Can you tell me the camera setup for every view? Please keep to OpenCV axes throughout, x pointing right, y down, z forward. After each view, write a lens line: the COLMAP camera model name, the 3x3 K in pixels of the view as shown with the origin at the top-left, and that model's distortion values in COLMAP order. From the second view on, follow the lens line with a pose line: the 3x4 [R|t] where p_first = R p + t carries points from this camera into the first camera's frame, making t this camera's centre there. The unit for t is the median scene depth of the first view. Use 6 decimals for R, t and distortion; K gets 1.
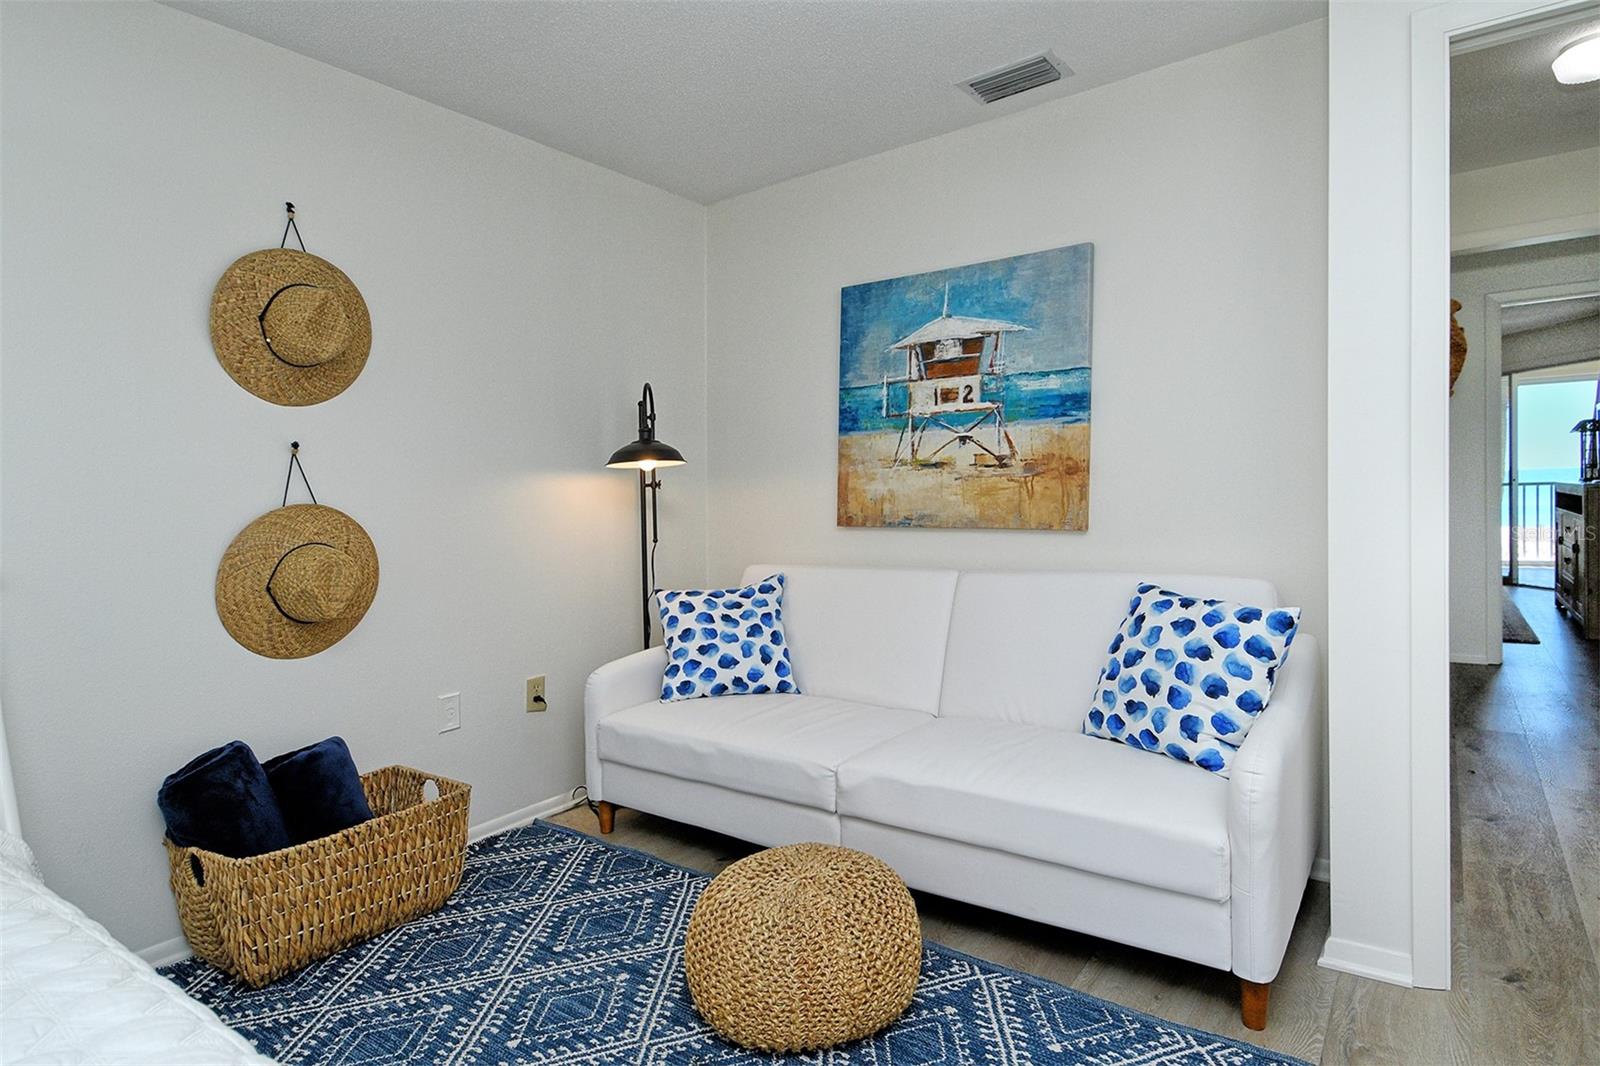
lens RADIAL K [[843.6, 0, 799.4], [0, 843.6, 538.3], [0, 0, 1]] dist [0.028551, -0.002960]
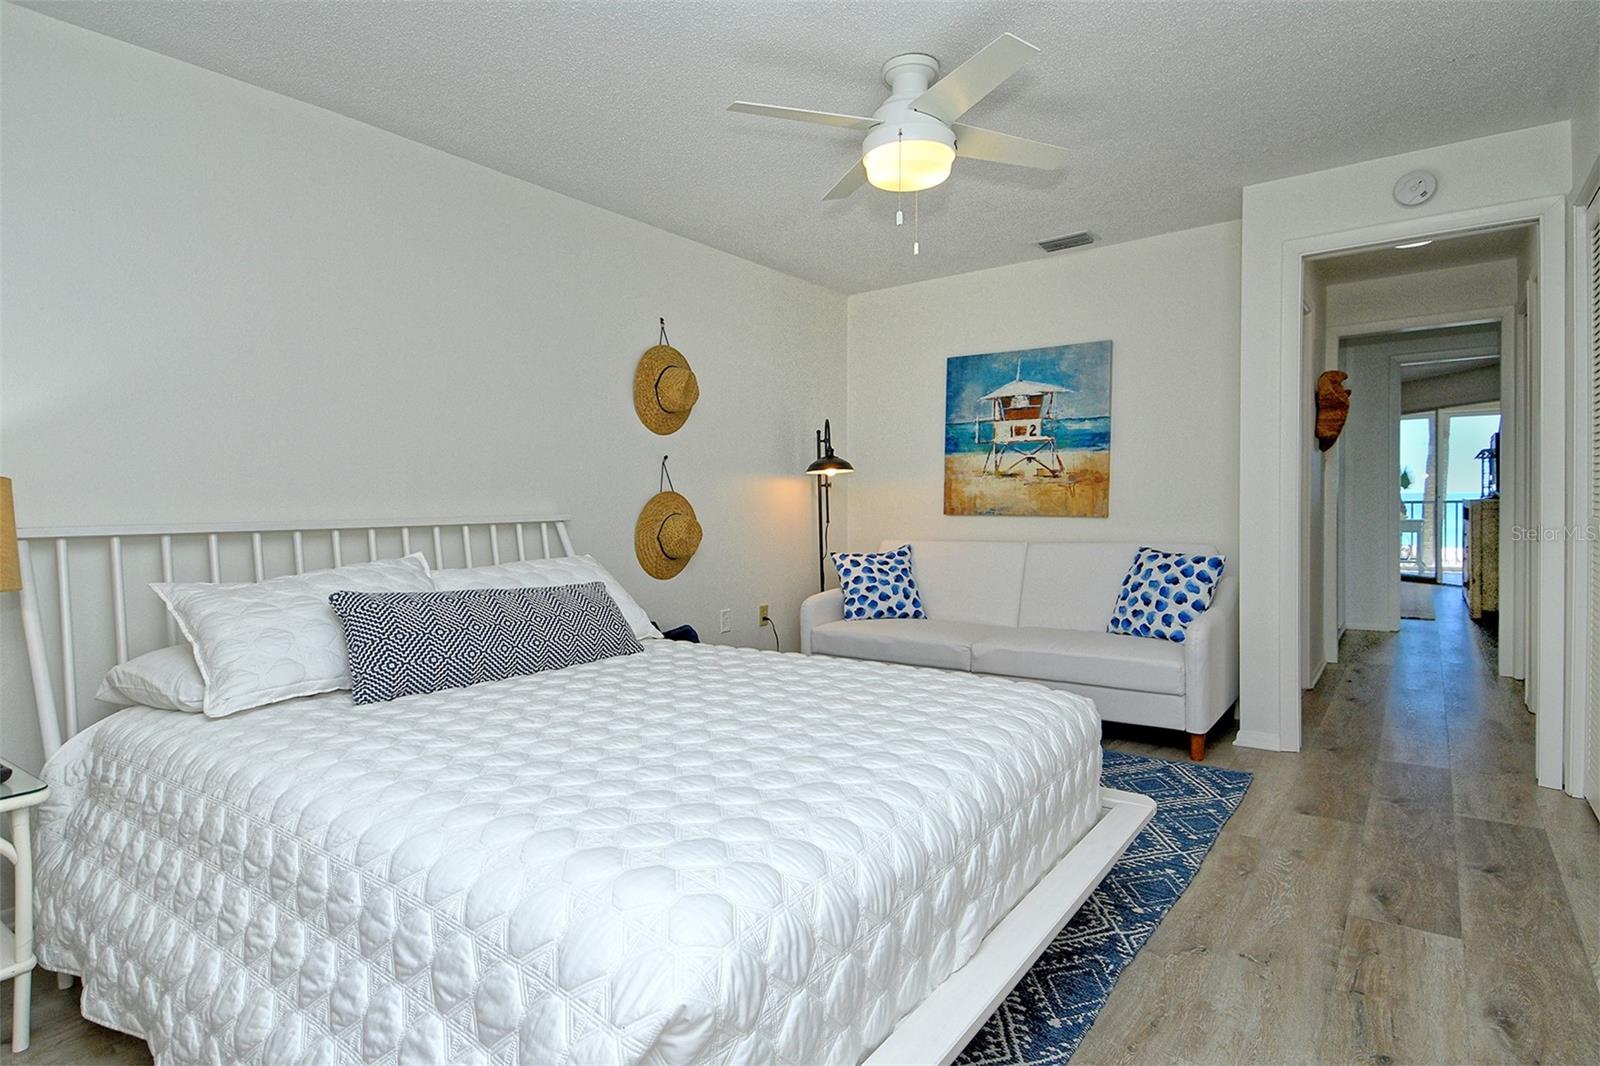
lens RADIAL K [[843.6, 0, 842.3], [0, 843.6, 533.9], [0, 0, 1]] dist [0.028551, -0.002960]
pose [[0.998413, 0.013451, 0.054682, -0.247043], [-0.012532, 0.999775, -0.017119, 0.055135], [-0.054900, 0.016407, 0.998357, -0.569707]]
